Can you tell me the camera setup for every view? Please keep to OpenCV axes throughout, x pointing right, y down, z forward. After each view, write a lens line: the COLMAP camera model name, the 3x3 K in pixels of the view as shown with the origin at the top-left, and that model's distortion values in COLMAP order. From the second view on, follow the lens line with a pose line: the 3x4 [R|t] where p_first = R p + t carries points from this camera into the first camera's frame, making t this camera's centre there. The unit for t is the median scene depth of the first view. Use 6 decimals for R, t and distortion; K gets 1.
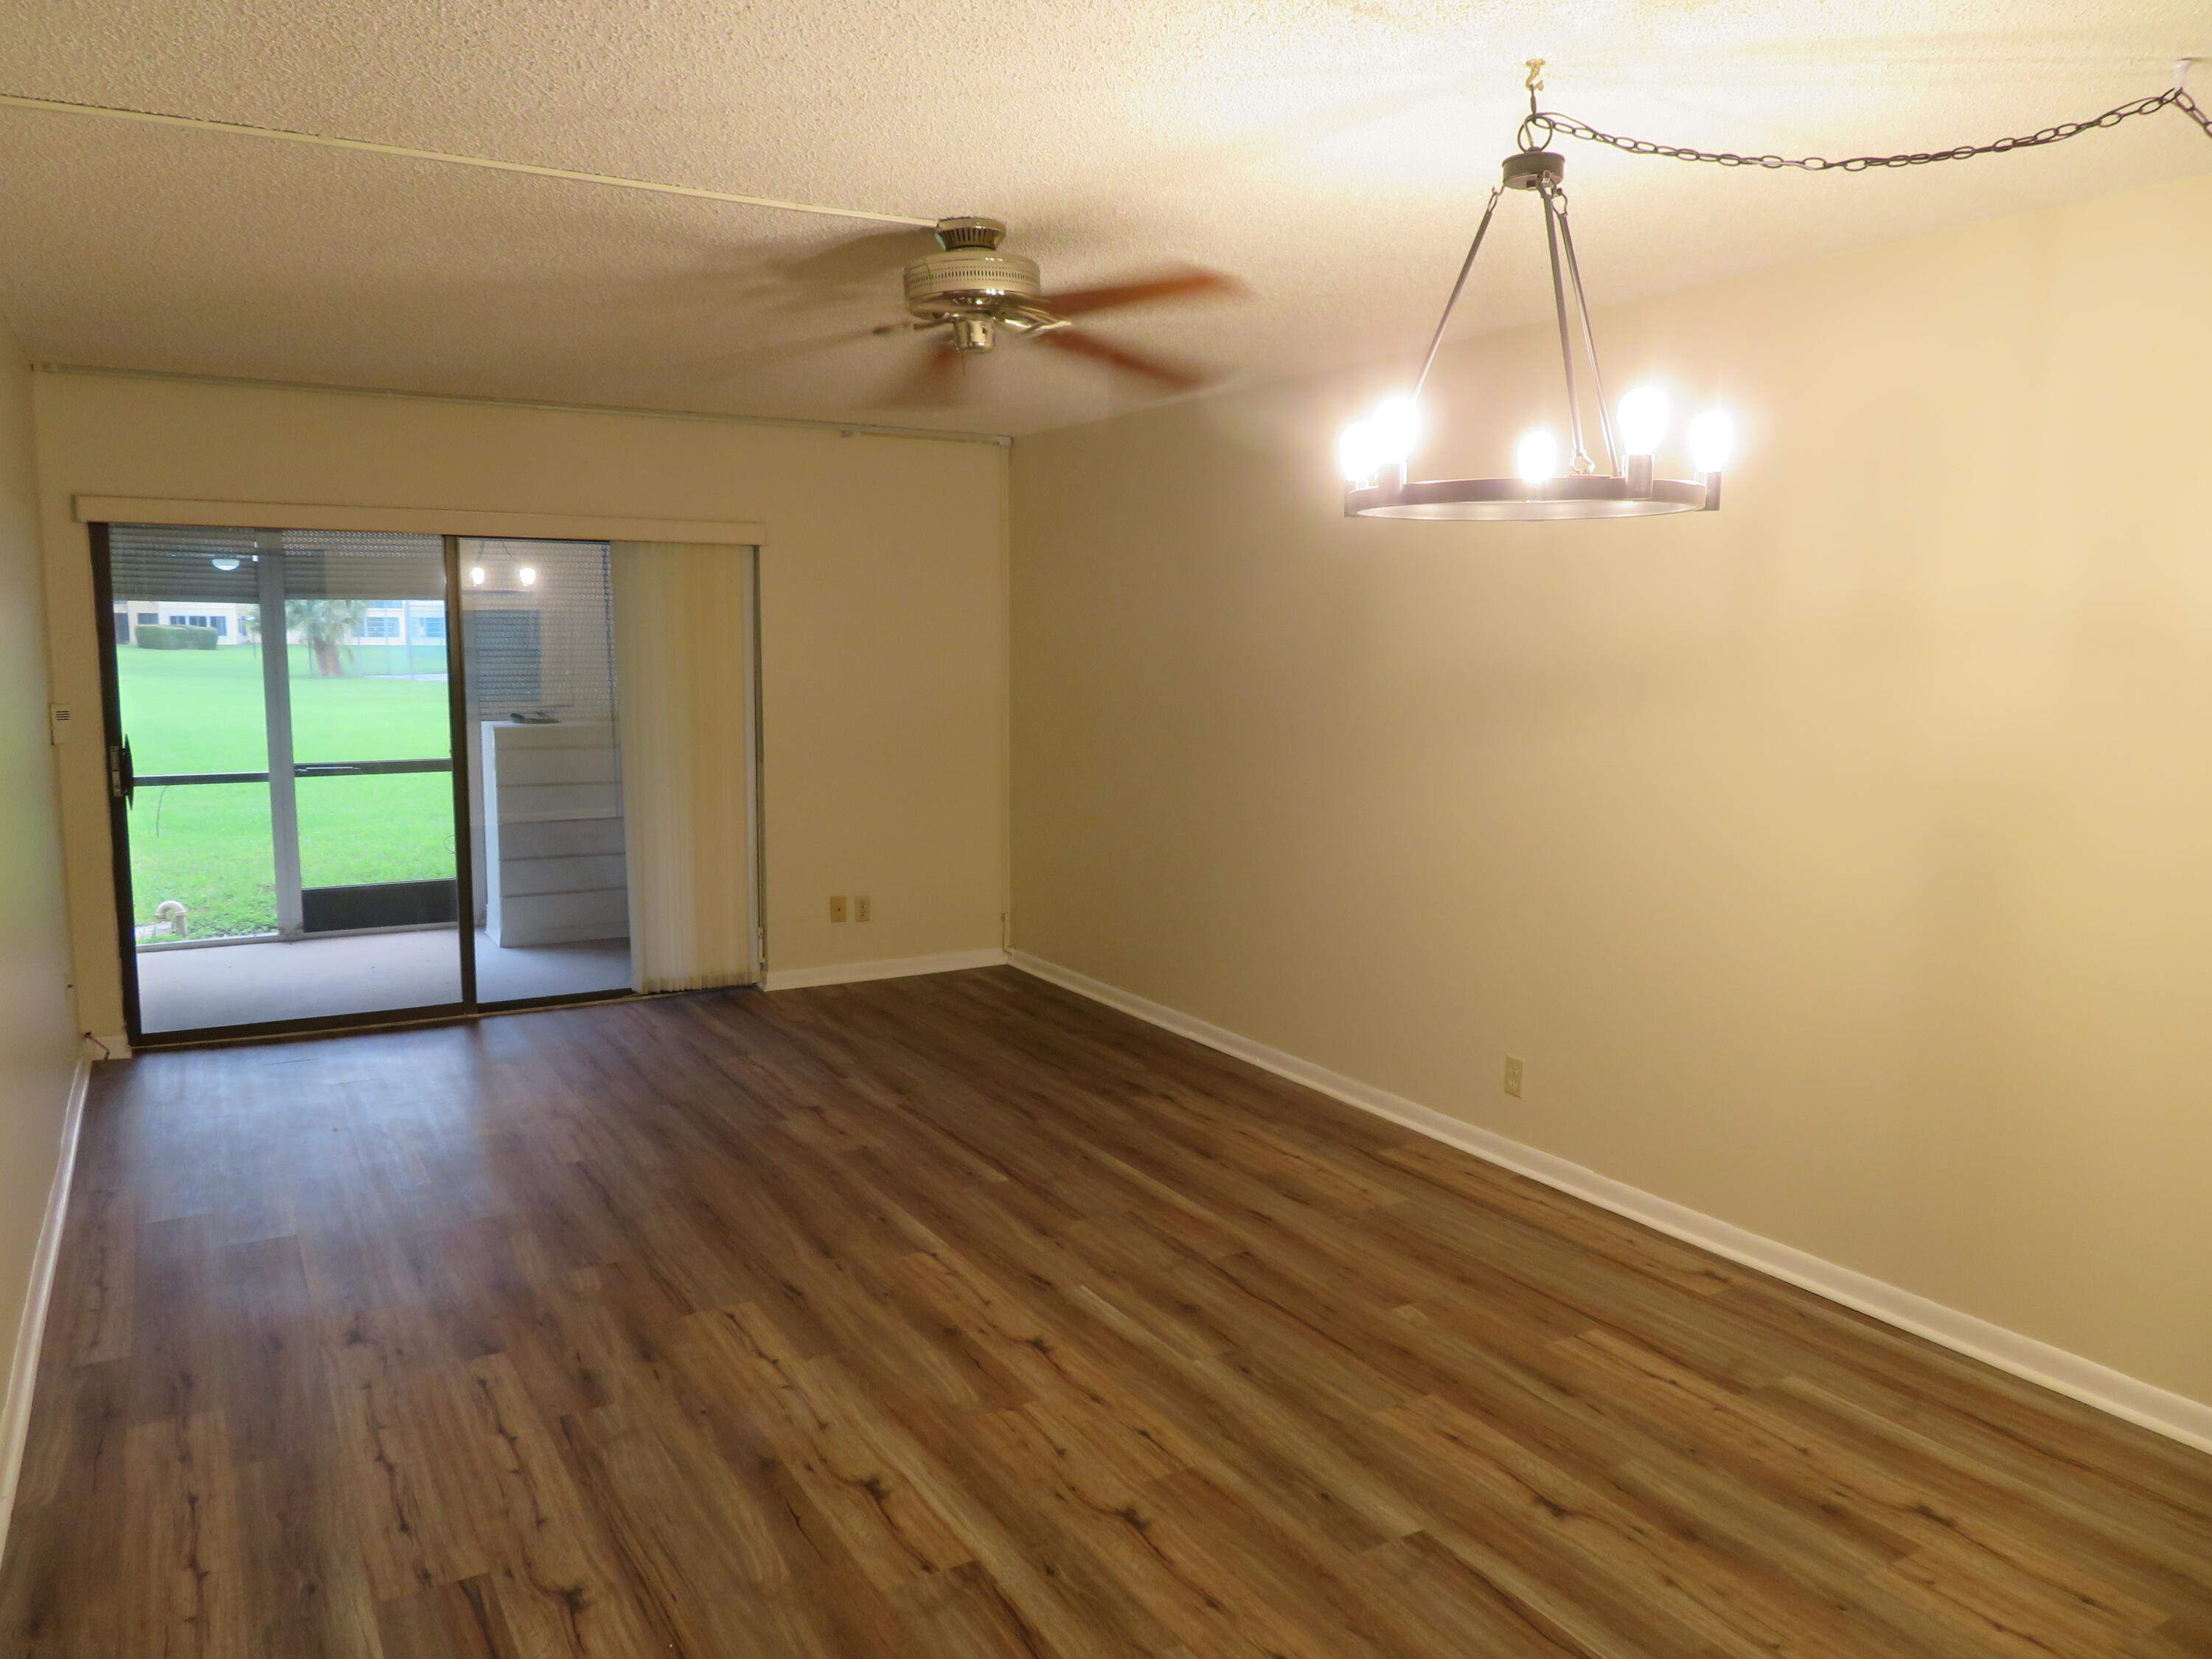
lens RADIAL K [[1586.2, 0, 1106.0], [0, 1586.2, 829.5], [0, 0, 1]] dist [-0.011390, 0.006329]
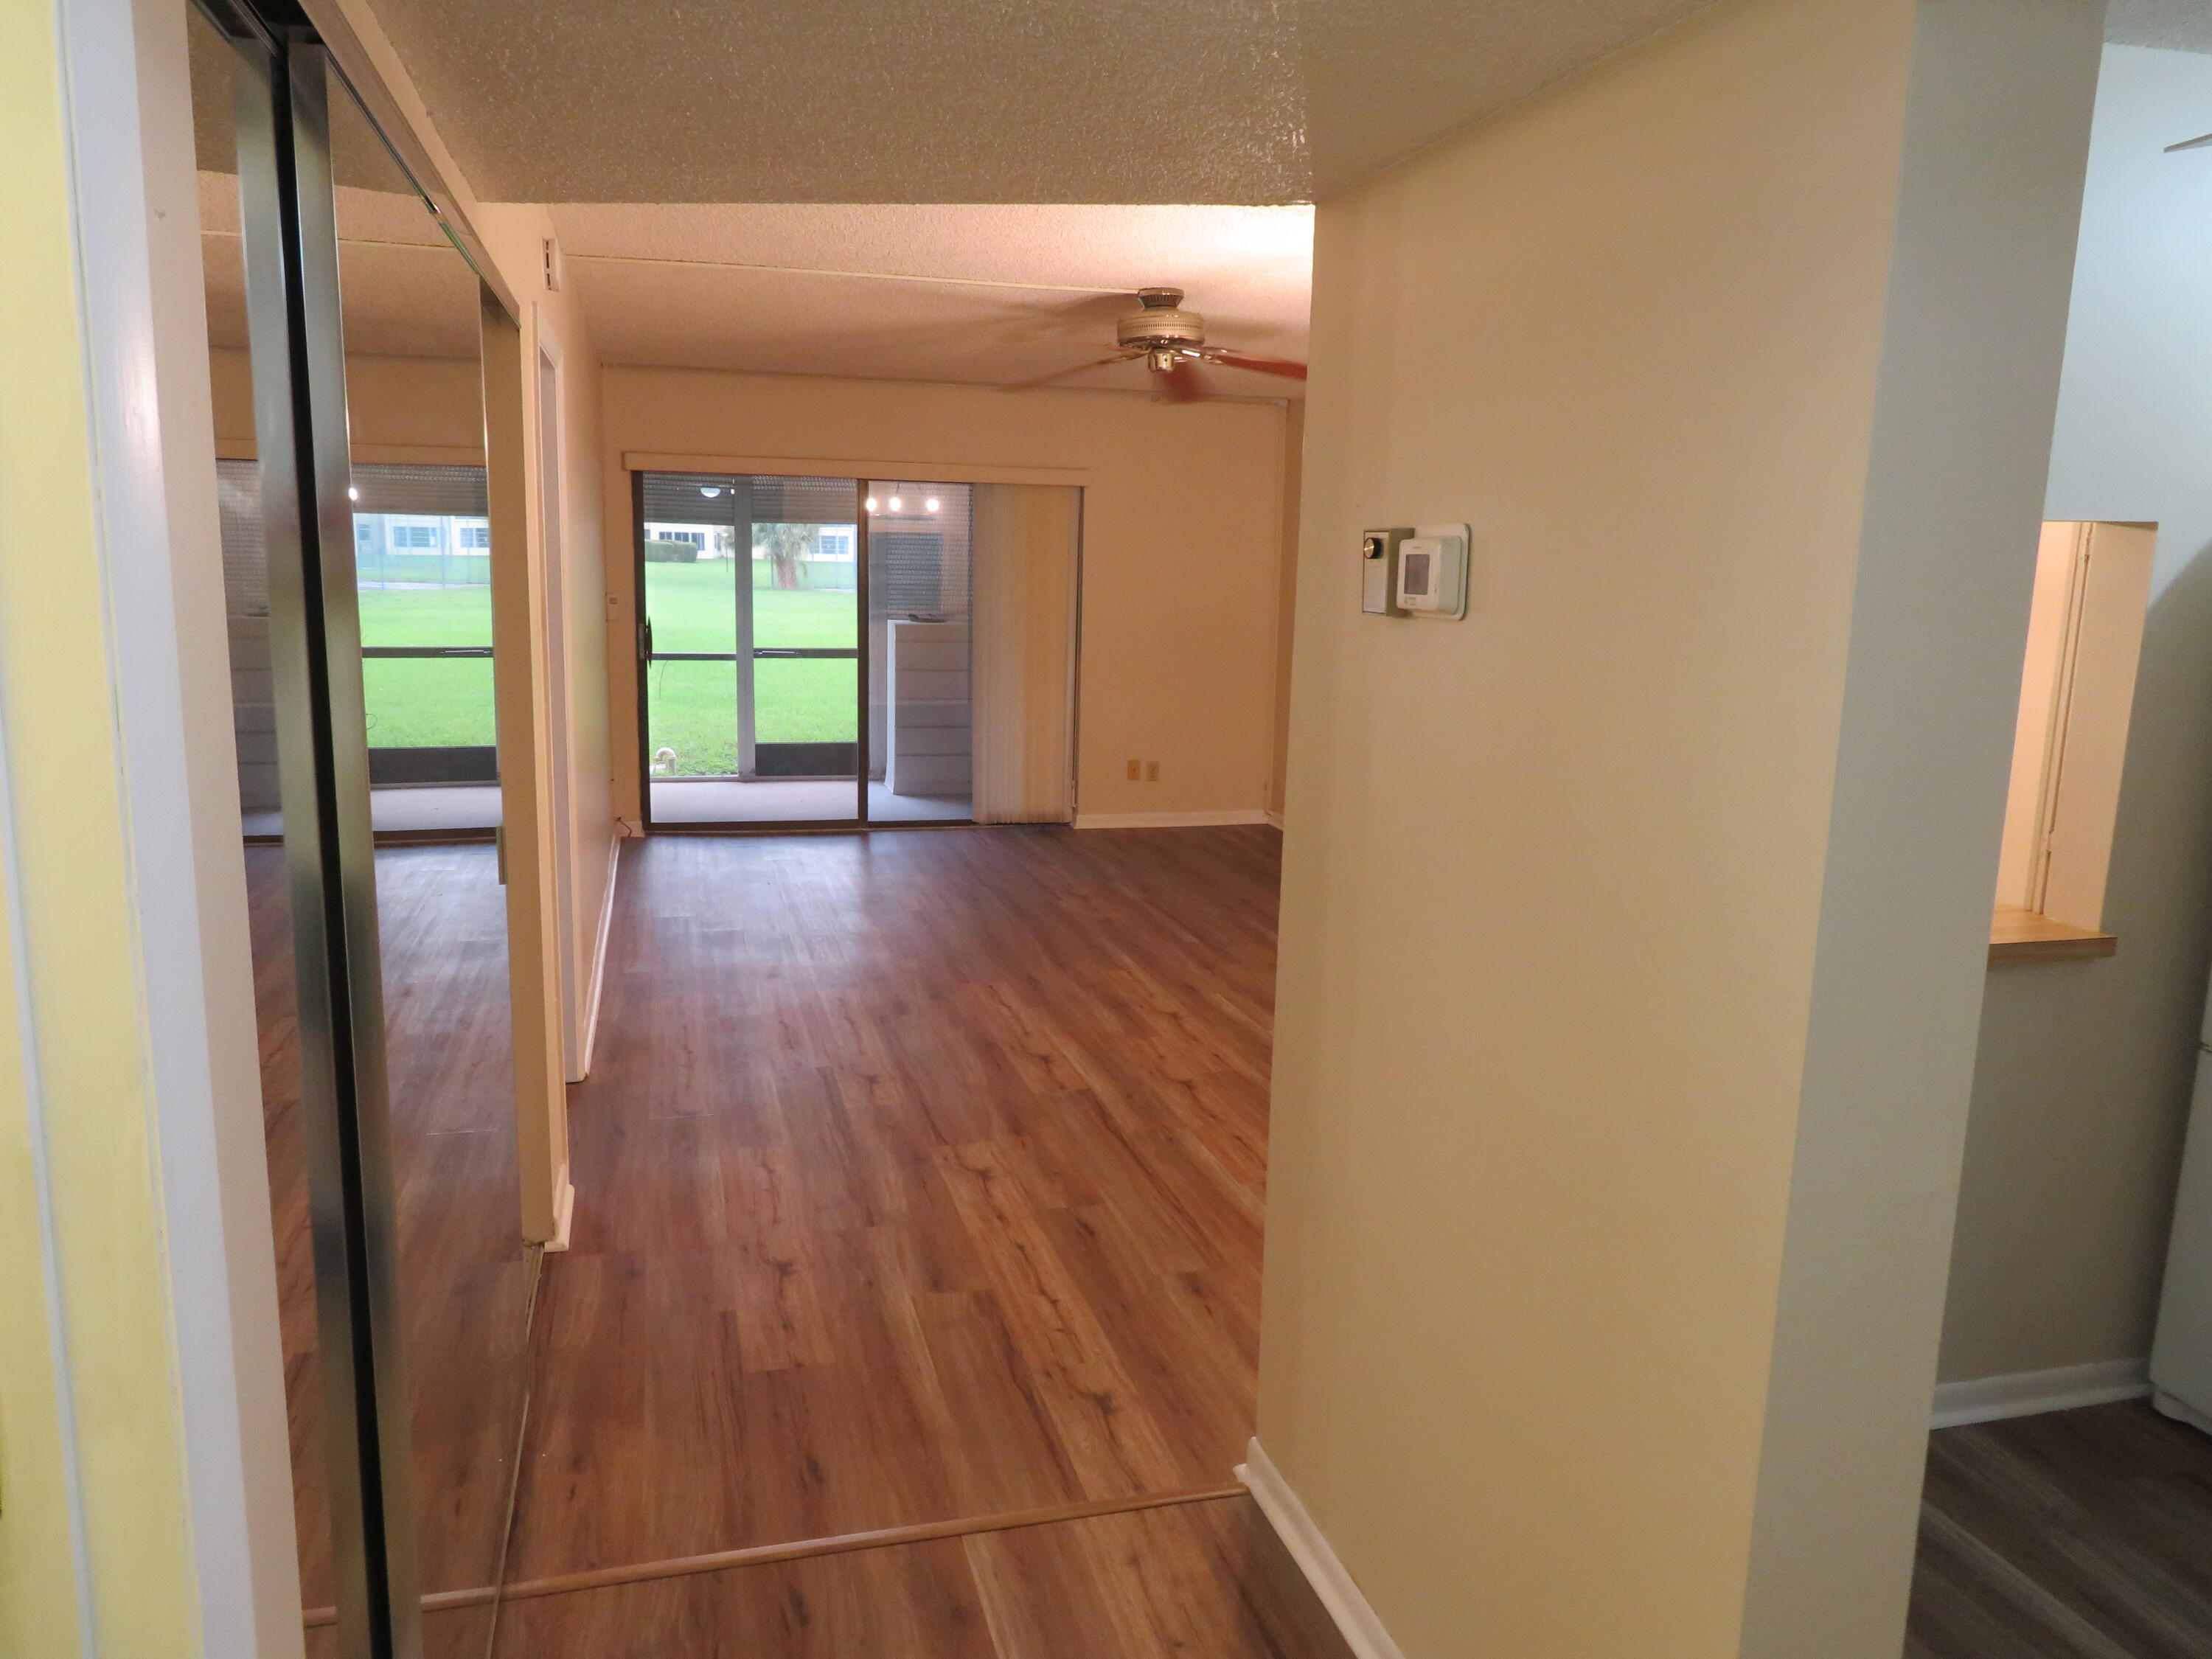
lens RADIAL K [[1569.3, 0, 1106.0], [0, 1569.3, 829.5], [0, 0, 1]] dist [-0.004191, 0.004419]
pose [[0.966935, 0.060289, -0.247792, 0.143352], [-0.048499, 0.997394, 0.053415, 0.034495], [0.250367, -0.039631, 0.967340, -0.272611]]
